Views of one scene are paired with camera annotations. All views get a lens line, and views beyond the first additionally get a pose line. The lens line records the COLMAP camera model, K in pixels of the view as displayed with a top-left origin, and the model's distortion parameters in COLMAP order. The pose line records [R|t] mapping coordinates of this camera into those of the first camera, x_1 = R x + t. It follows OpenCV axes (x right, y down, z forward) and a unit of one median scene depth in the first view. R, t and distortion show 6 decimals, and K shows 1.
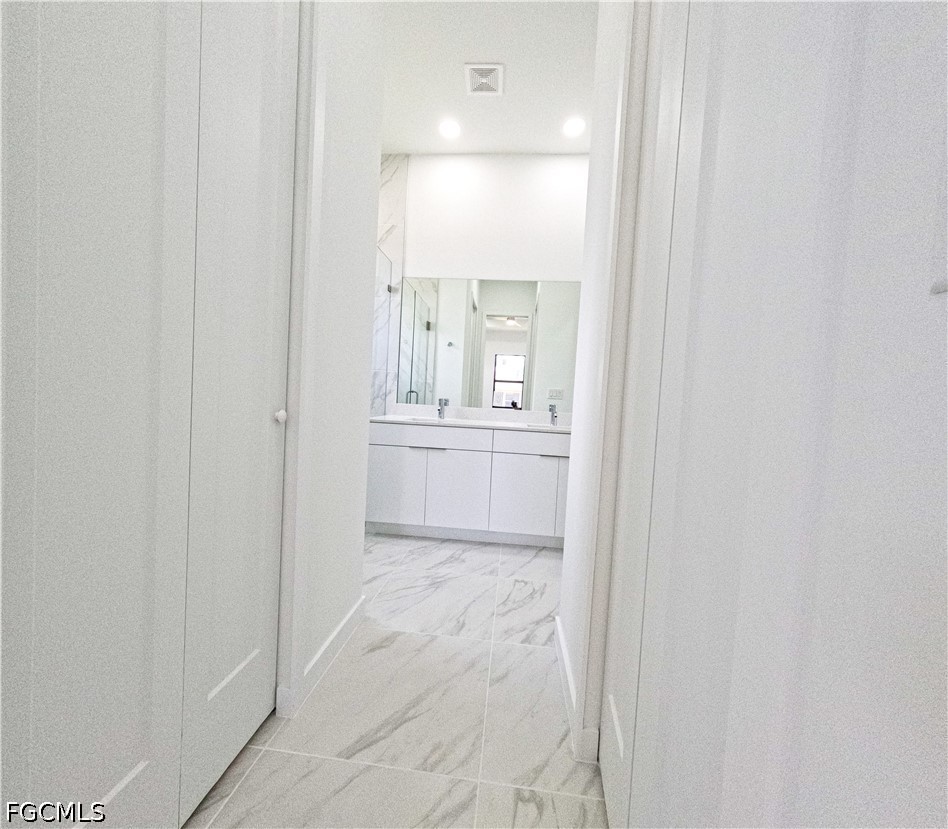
lens RADIAL K [[383.8, 0, 471.9], [0, 383.8, 415.4], [0, 0, 1]] dist [0.003883, -0.000735]
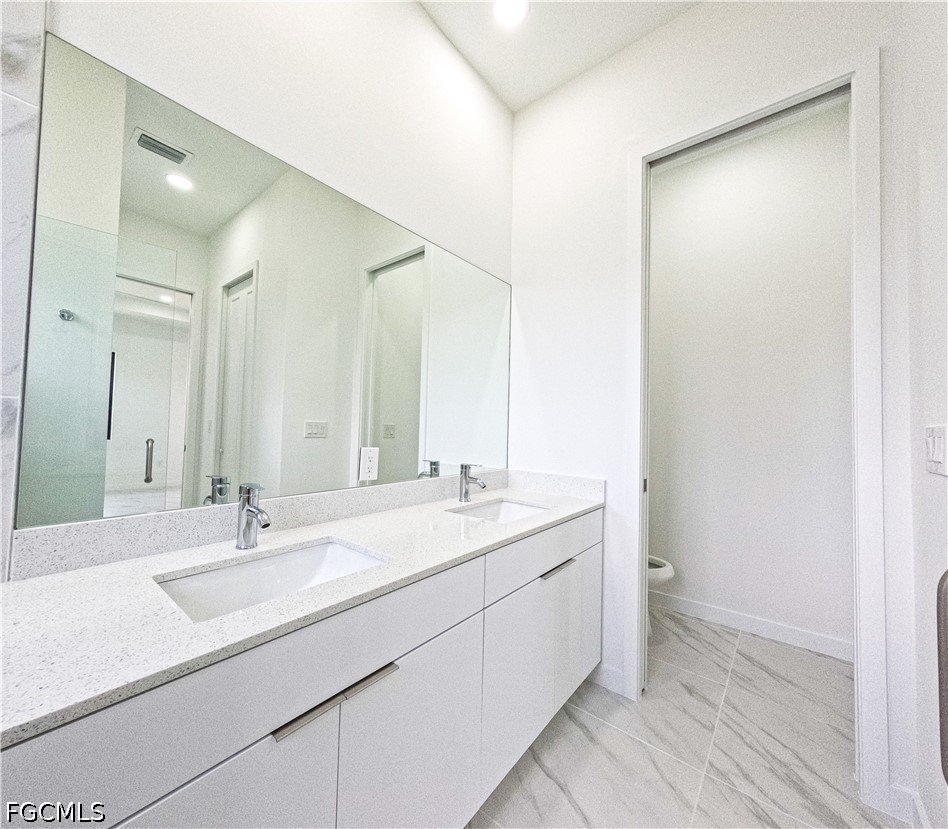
lens RADIAL K [[383.8, 0, 476.8], [0, 383.8, 416.8], [0, 0, 1]] dist [0.003883, -0.000735]
pose [[0.544556, -0.013099, 0.838622, -0.238254], [0.040223, 0.999135, -0.010513, -0.086214], [-0.837760, 0.039457, 0.544612, 0.625079]]
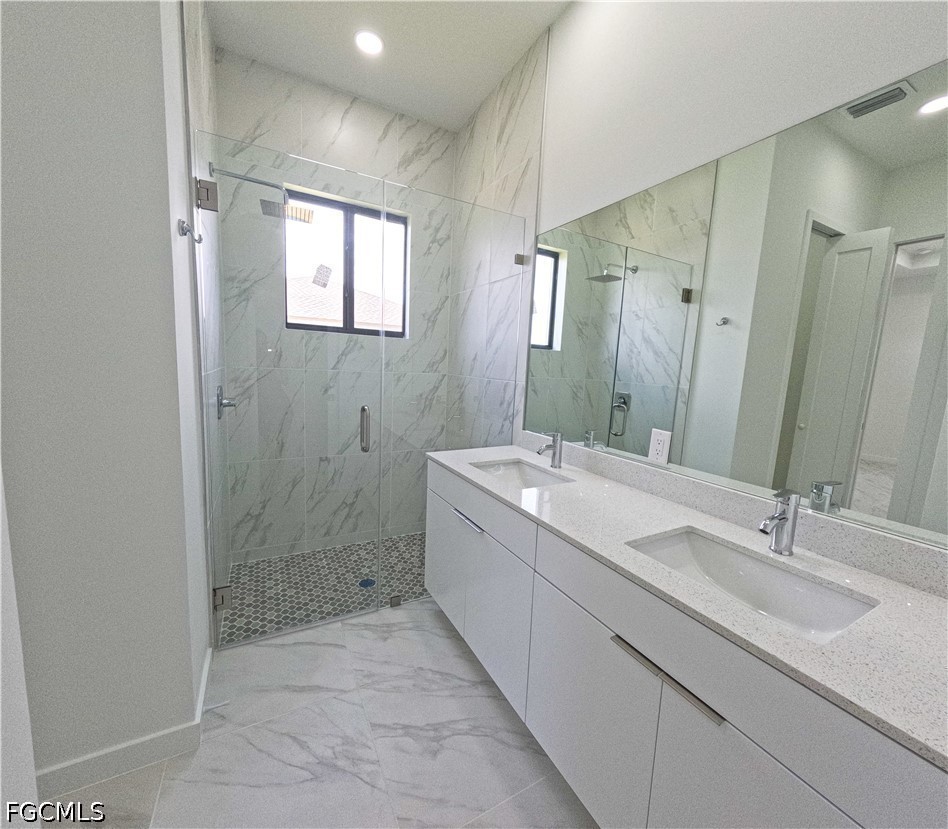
lens RADIAL K [[383.8, 0, 474.8], [0, 383.8, 414.8], [0, 0, 1]] dist [0.003883, -0.000735]
pose [[0.568639, 0.074146, -0.819239, 0.307259], [-0.046666, 0.997233, 0.057864, -0.093308], [0.821262, 0.005327, 0.570526, 0.545110]]
